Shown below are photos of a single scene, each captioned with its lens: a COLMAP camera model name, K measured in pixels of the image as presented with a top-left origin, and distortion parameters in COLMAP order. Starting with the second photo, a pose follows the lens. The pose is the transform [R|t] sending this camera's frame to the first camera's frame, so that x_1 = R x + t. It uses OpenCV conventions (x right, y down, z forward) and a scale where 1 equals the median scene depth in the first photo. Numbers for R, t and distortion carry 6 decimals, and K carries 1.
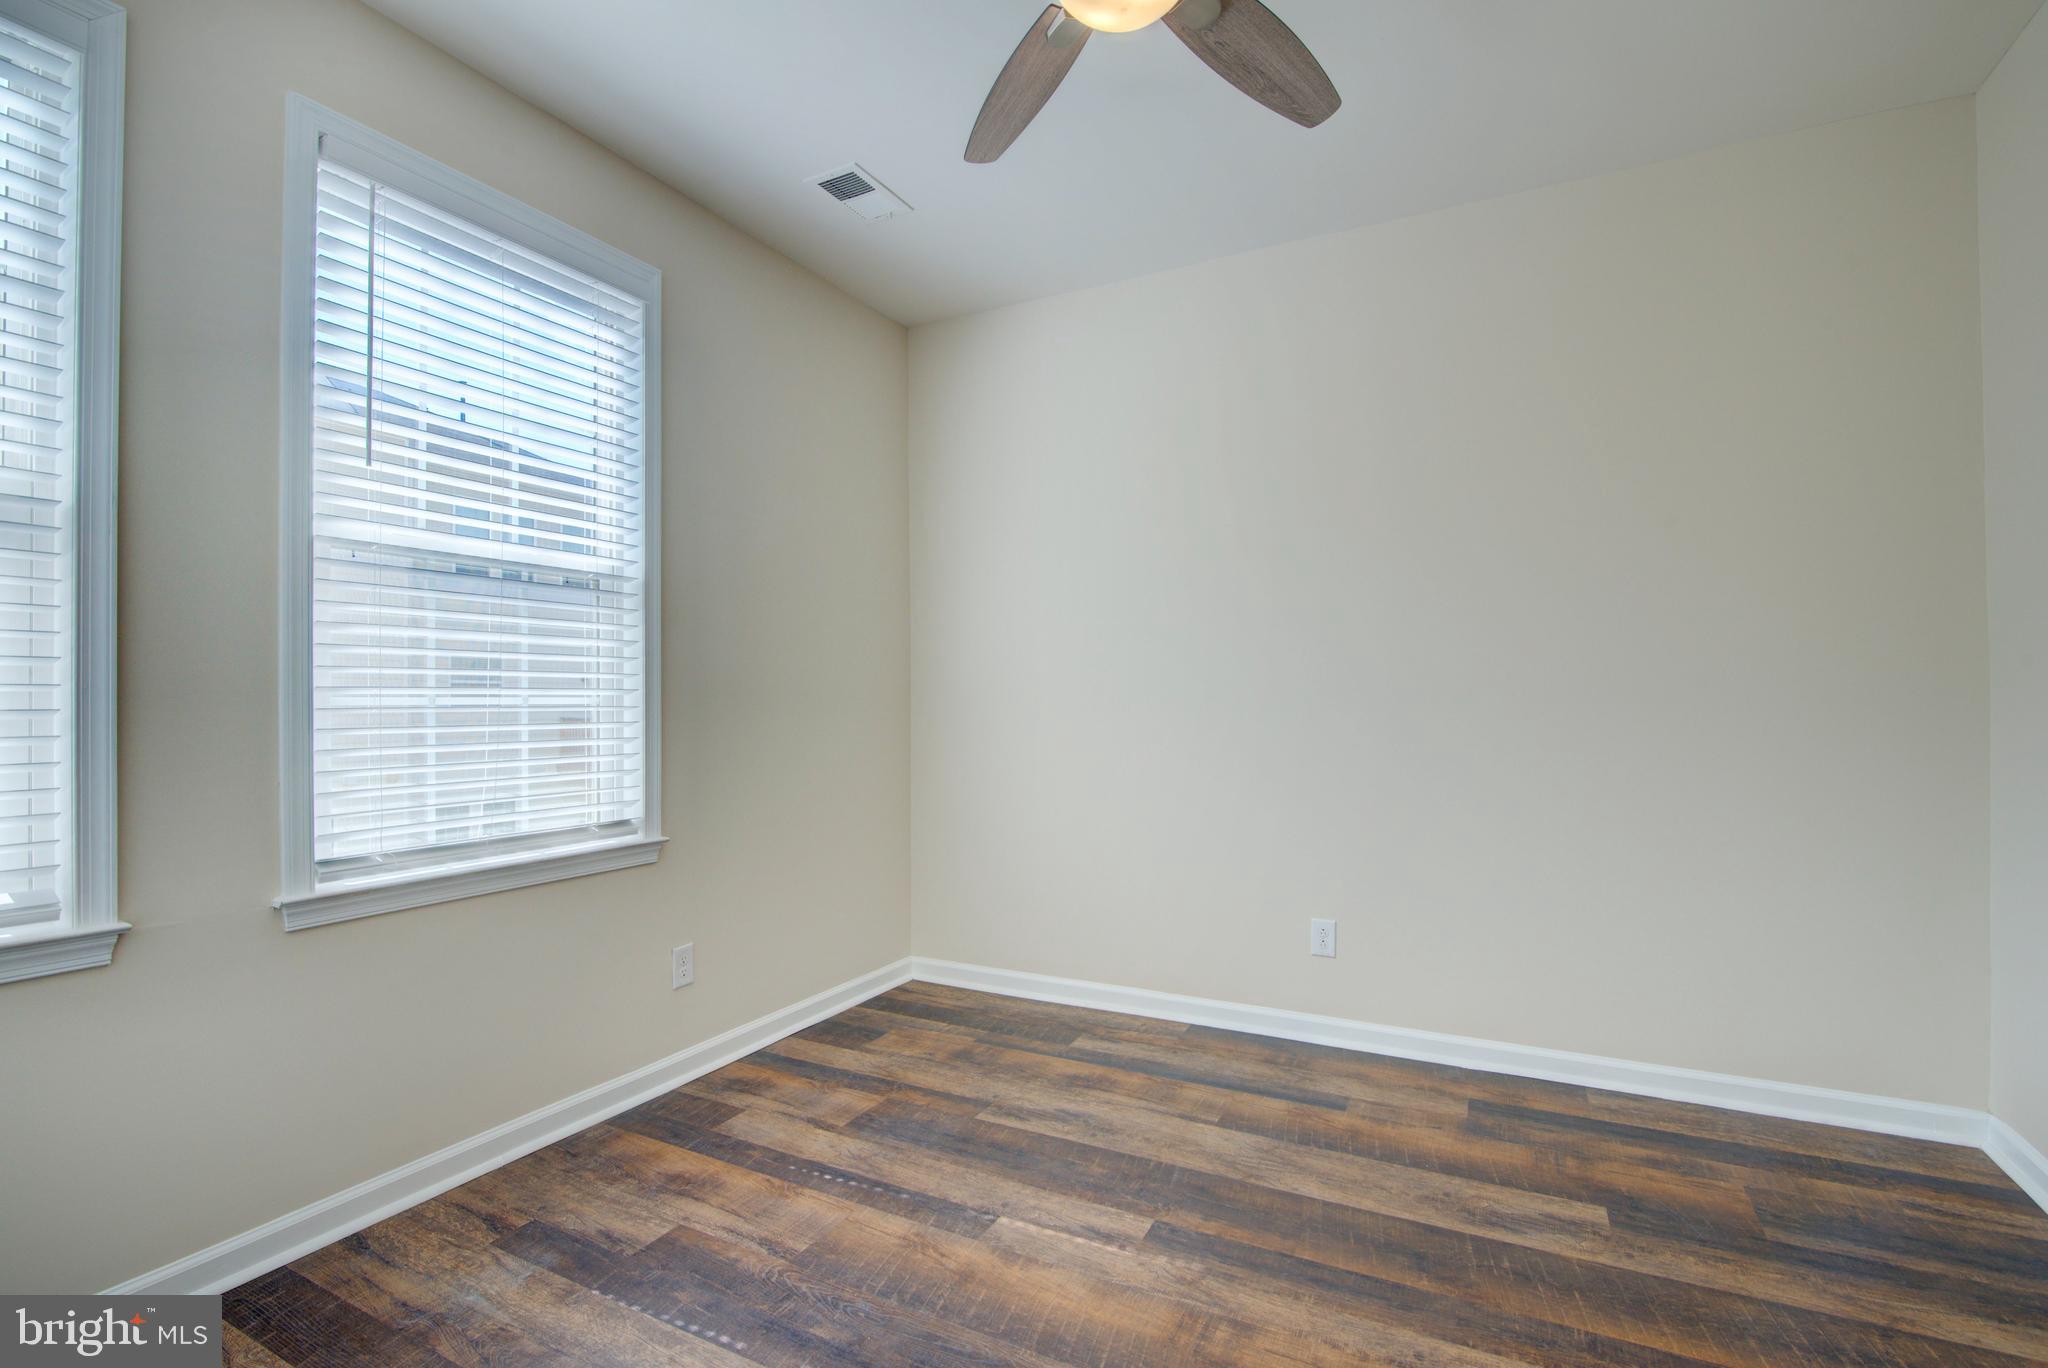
lens RADIAL K [[932.0, 0, 1032.2], [0, 932.0, 685.9], [0, 0, 1]] dist [-0.023424, 0.002190]
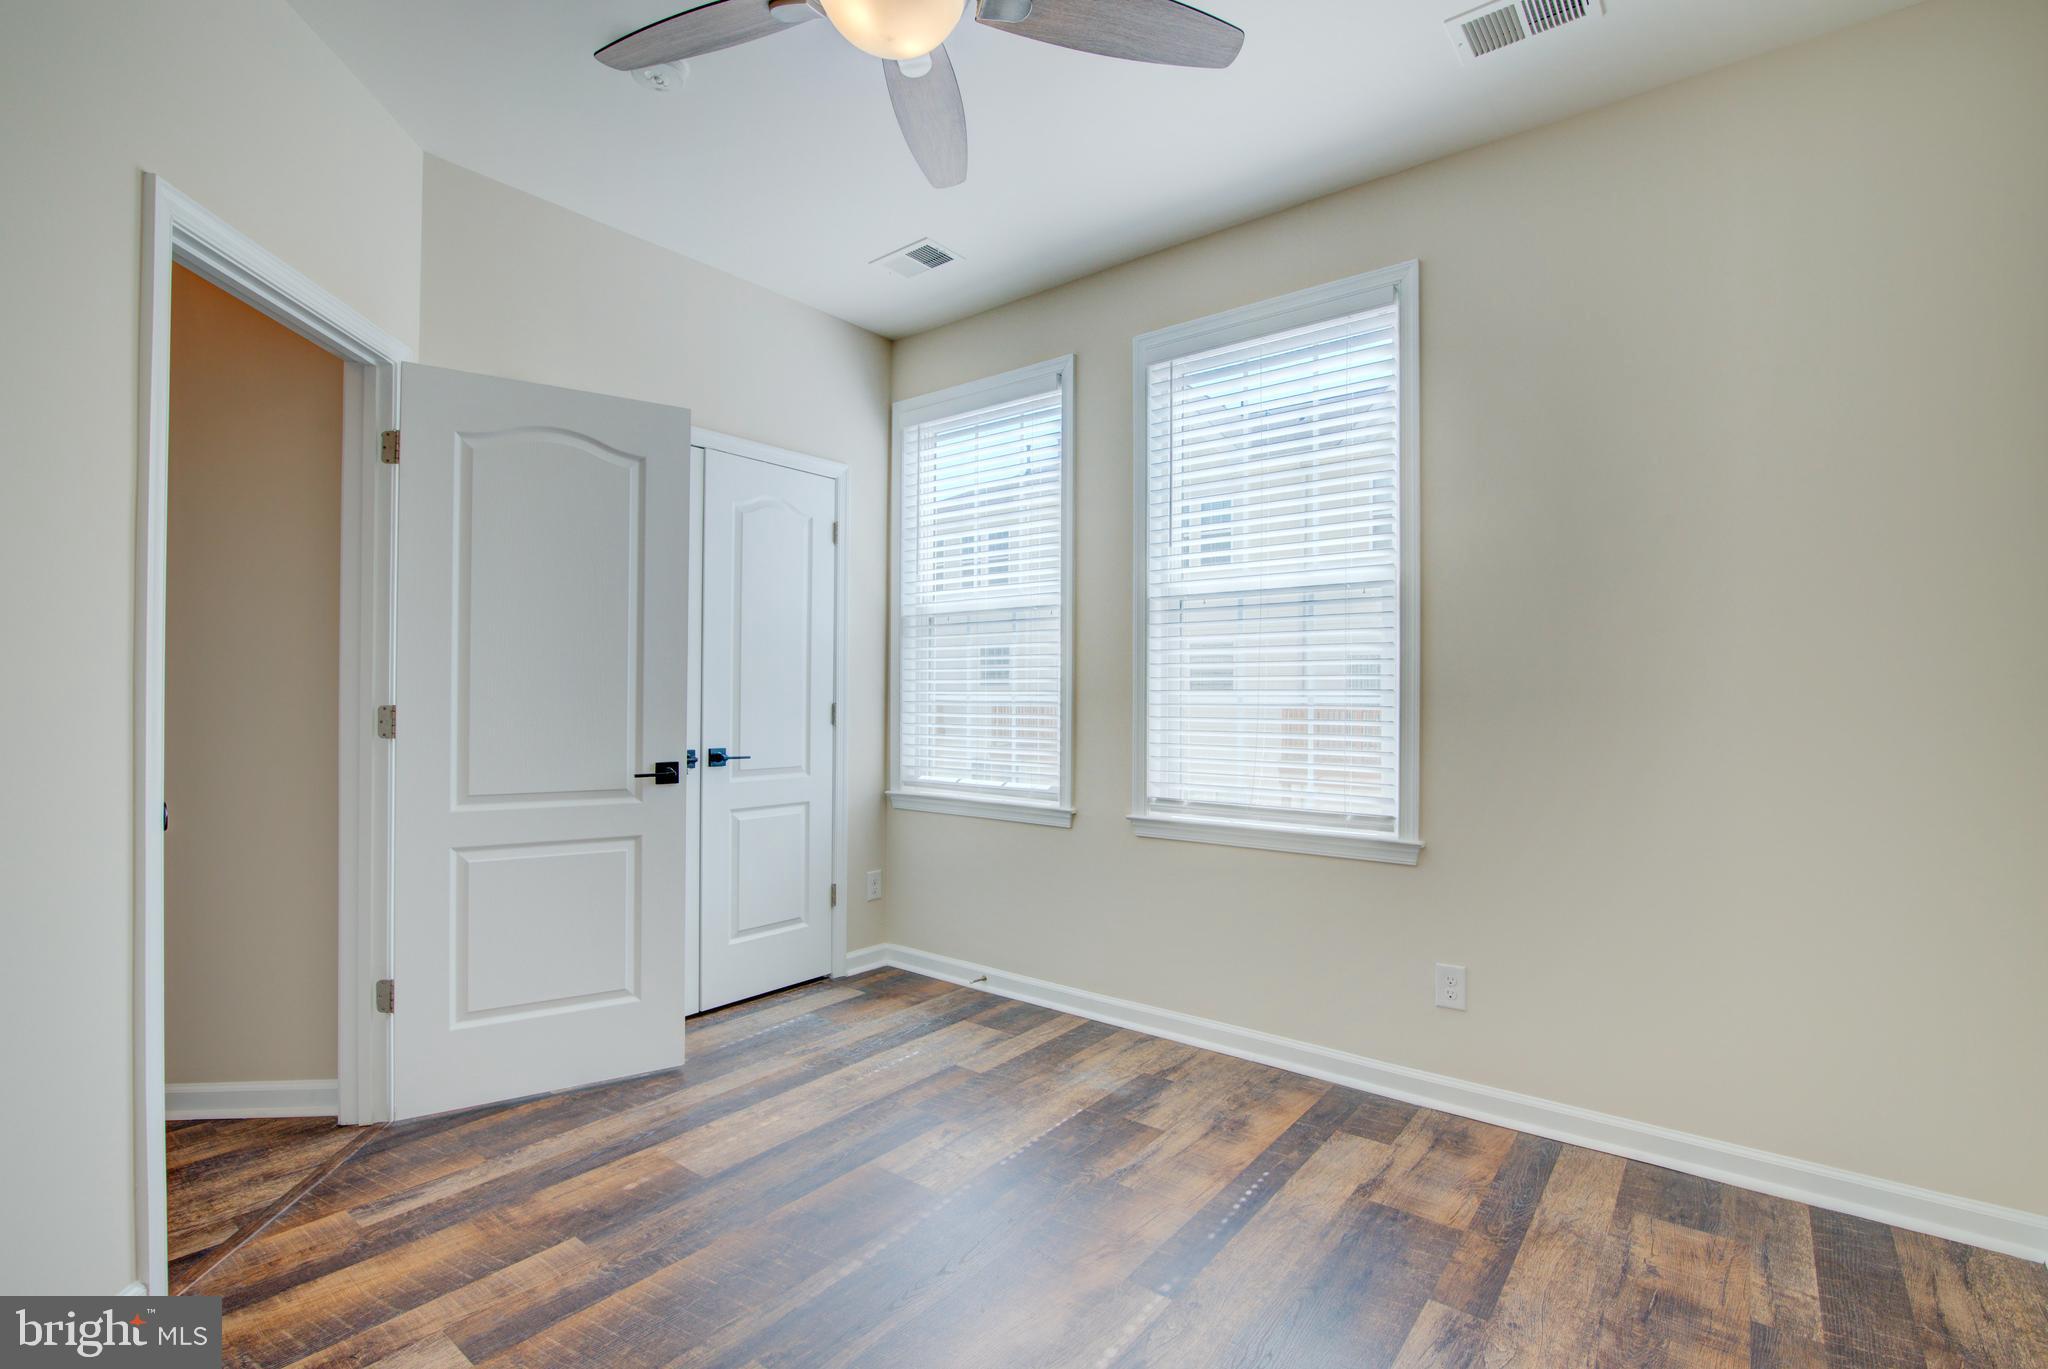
lens RADIAL K [[932.0, 0, 1026.7], [0, 932.0, 685.6], [0, 0, 1]] dist [-0.023424, 0.002190]
pose [[-0.189412, -0.010910, -0.981837, 0.729710], [0.010967, 0.999852, -0.013225, 0.009649], [0.981837, -0.013273, -0.189264, 0.901254]]
